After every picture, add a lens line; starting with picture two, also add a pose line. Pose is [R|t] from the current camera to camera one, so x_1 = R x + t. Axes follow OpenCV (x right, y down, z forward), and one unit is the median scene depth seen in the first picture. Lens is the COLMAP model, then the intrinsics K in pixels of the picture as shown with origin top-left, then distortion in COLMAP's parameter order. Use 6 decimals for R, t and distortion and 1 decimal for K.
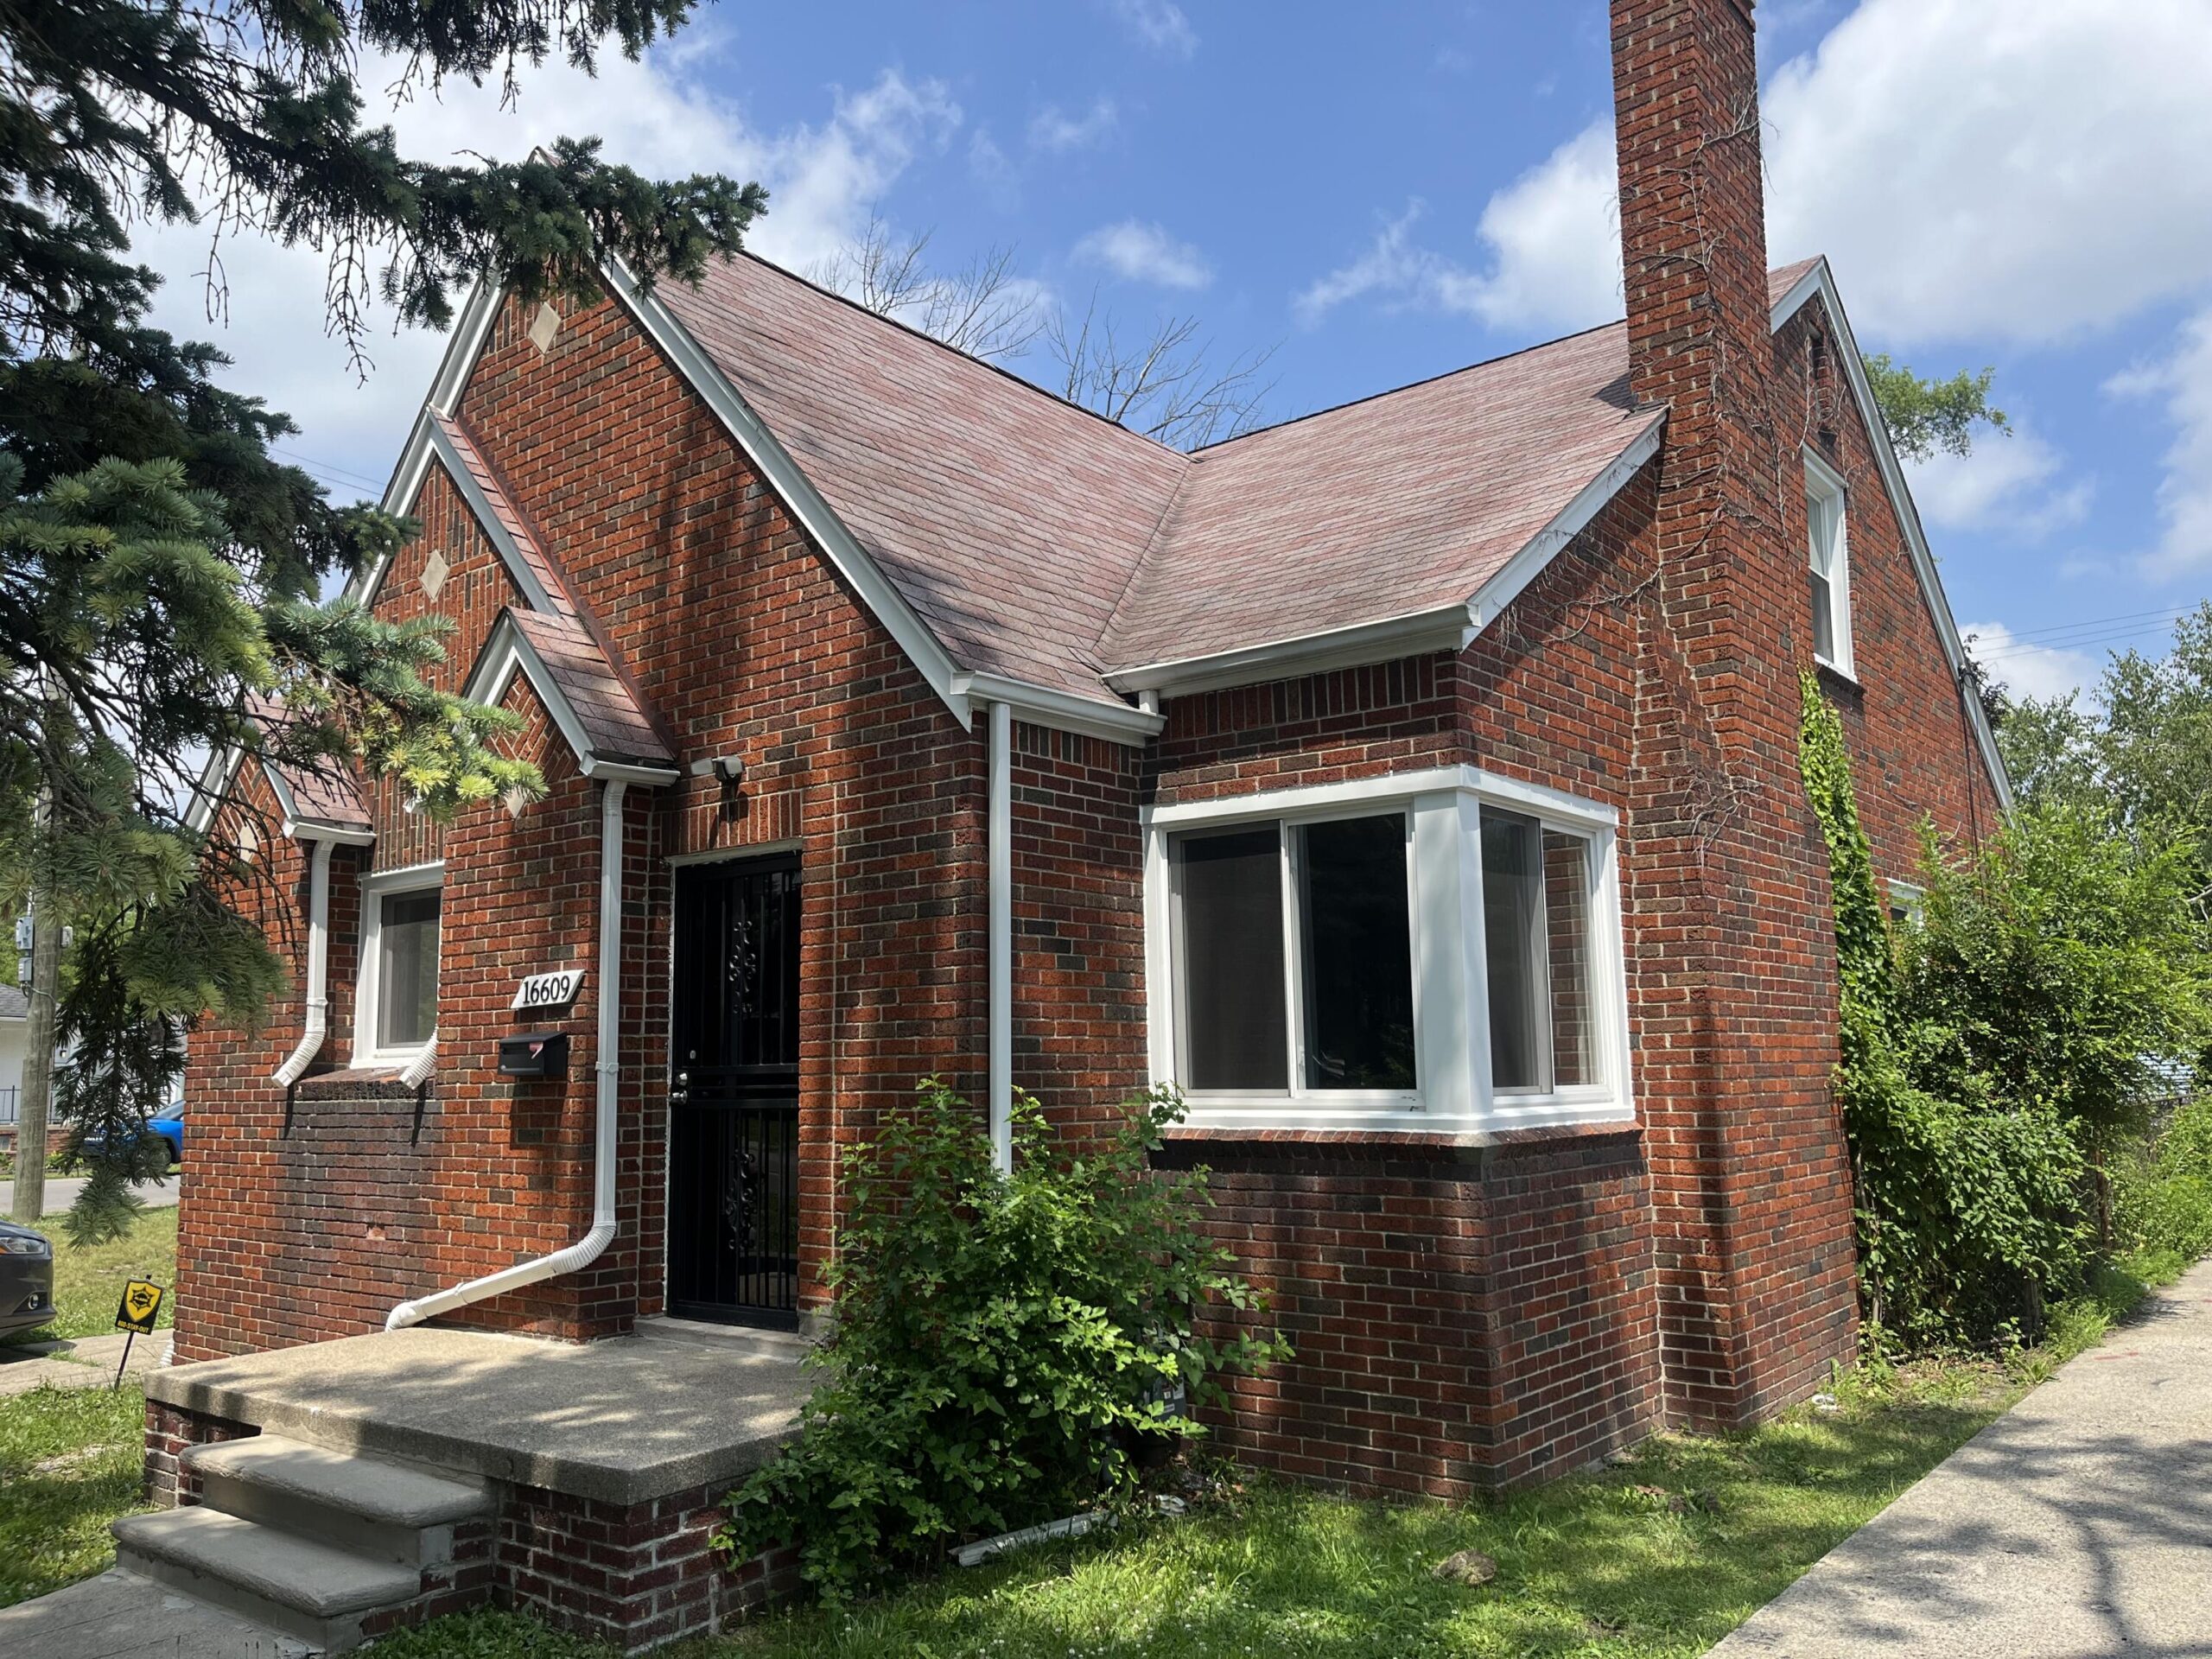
lens RADIAL K [[1679.6, 0, 1103.0], [0, 1679.6, 835.5], [0, 0, 1]] dist [0.050926, -0.048367]
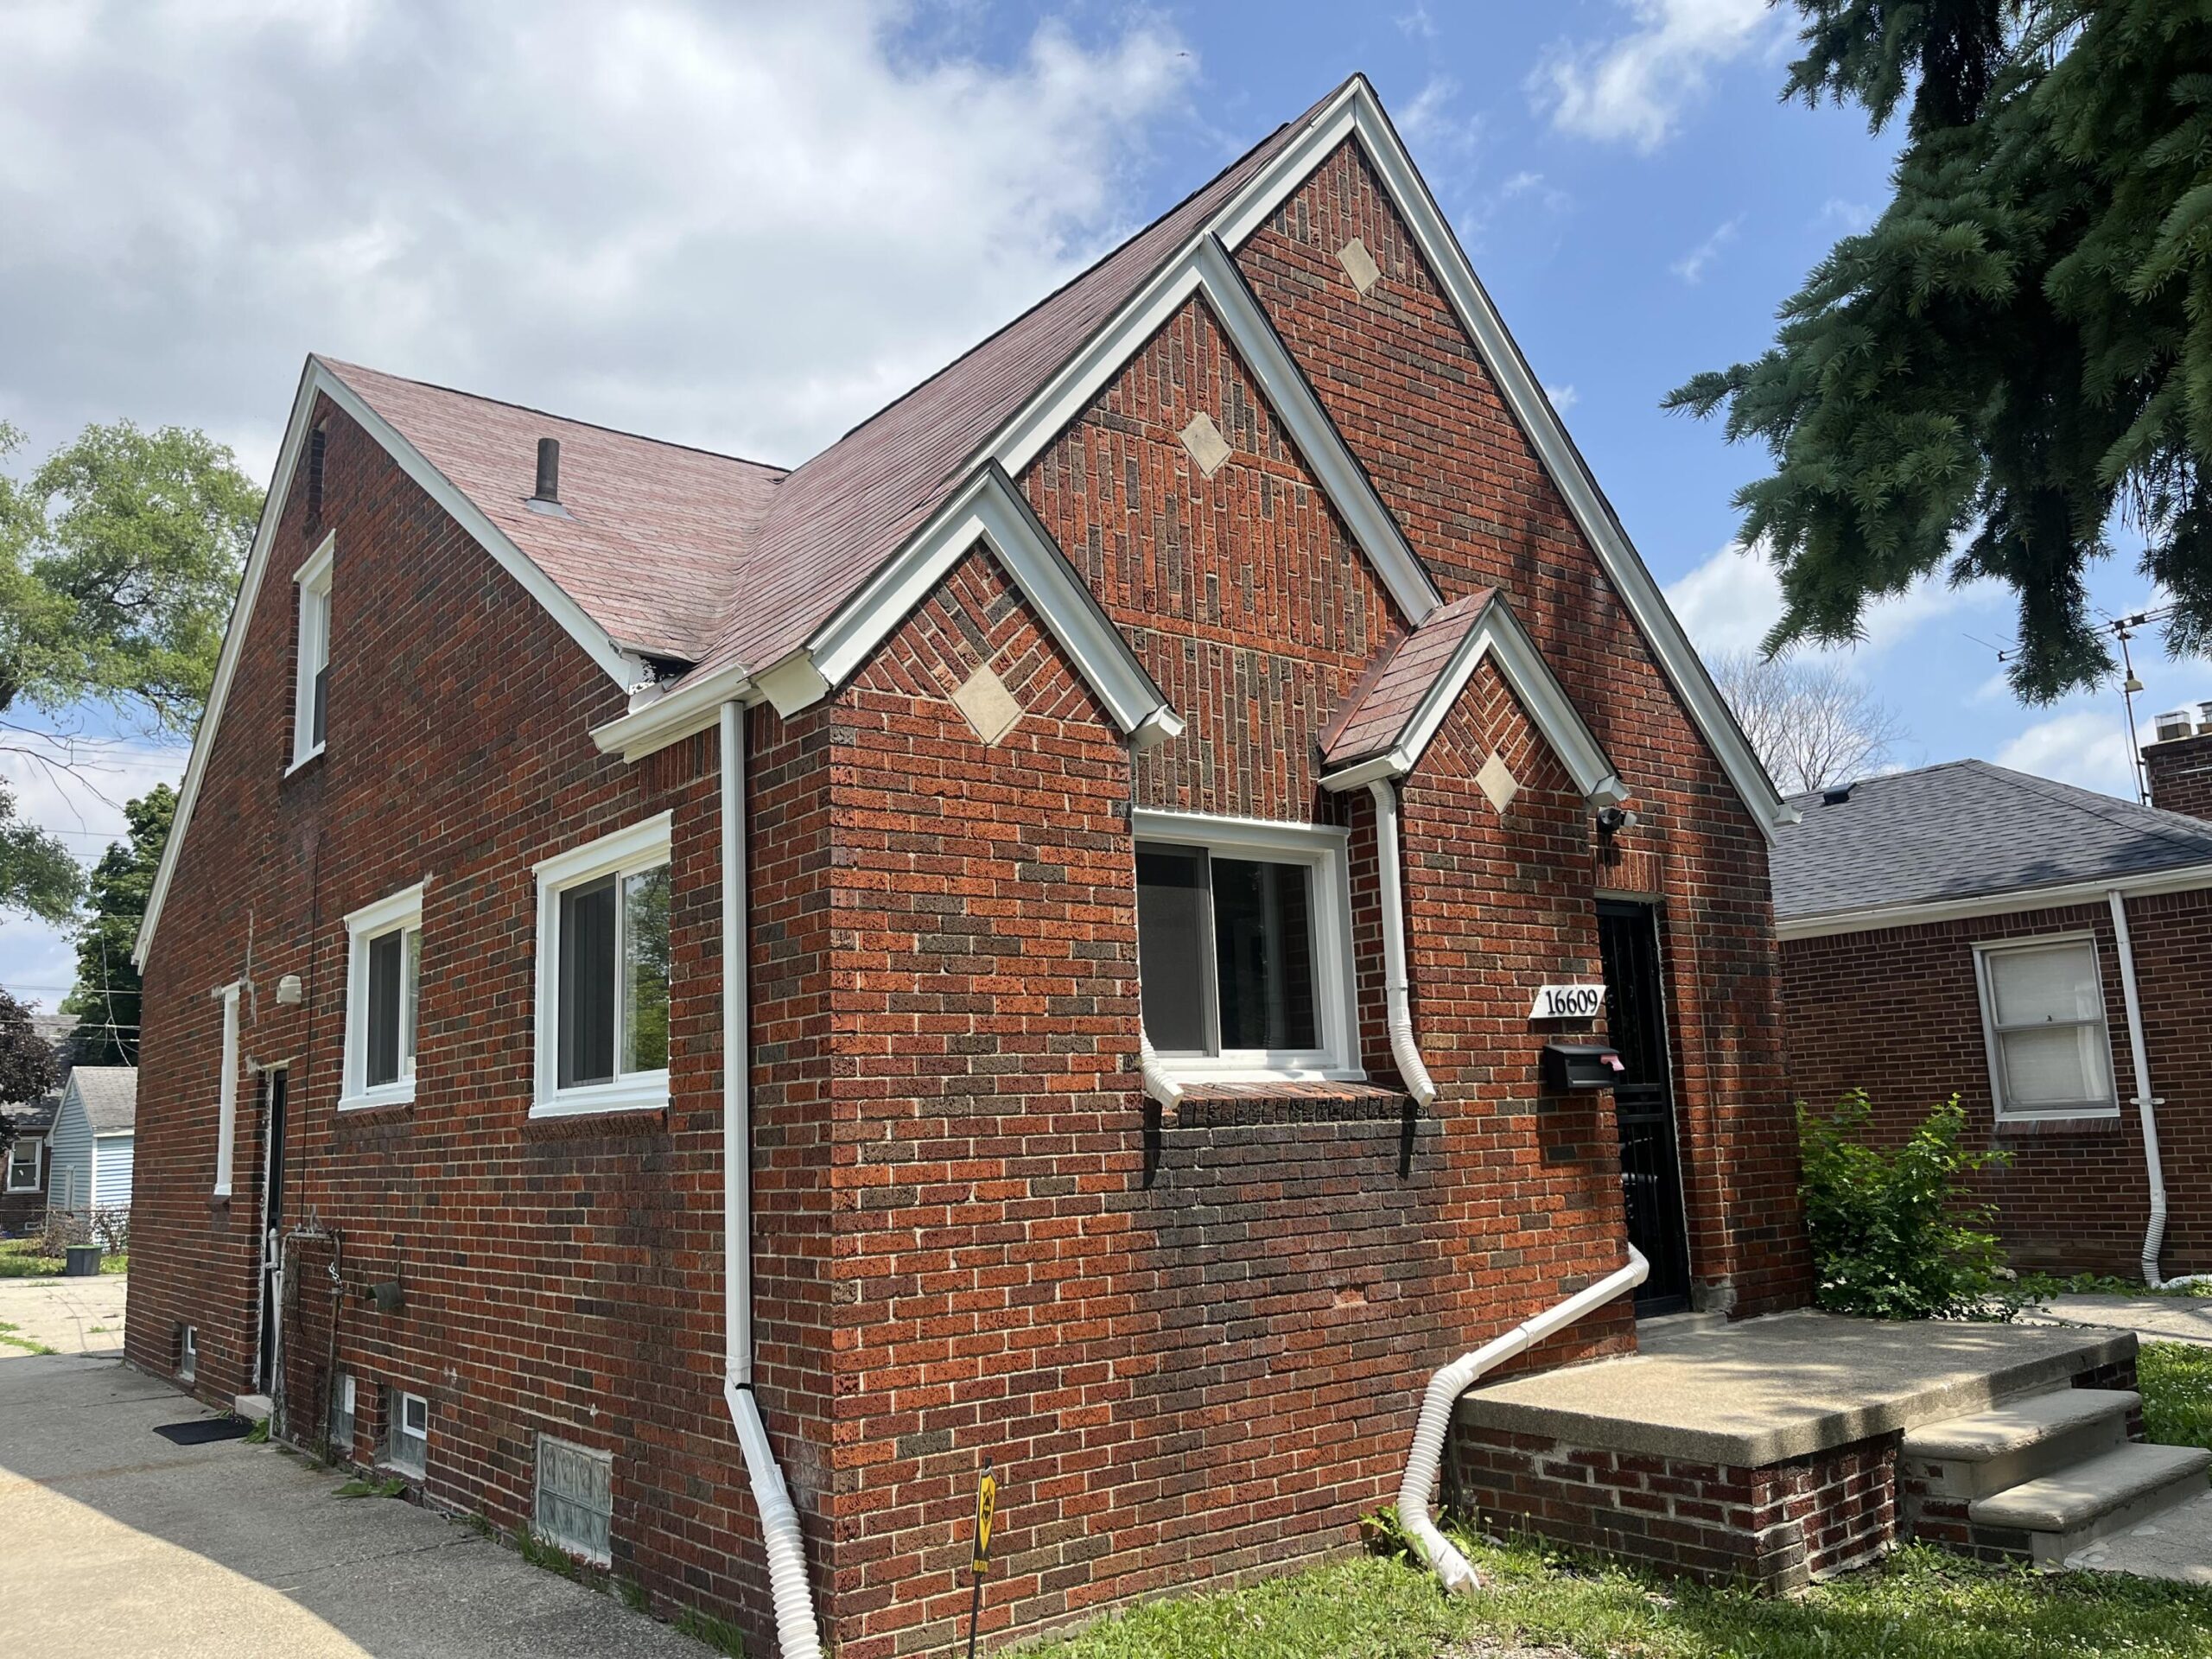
lens RADIAL K [[1679.6, 0, 1117.7], [0, 1679.6, 827.5], [0, 0, 1]] dist [0.050926, -0.048367]
pose [[0.224489, 0.180889, 0.957541, -1.335268], [-0.097018, 0.981887, -0.162744, 0.175888], [-0.969635, -0.056365, 0.237972, 1.022178]]
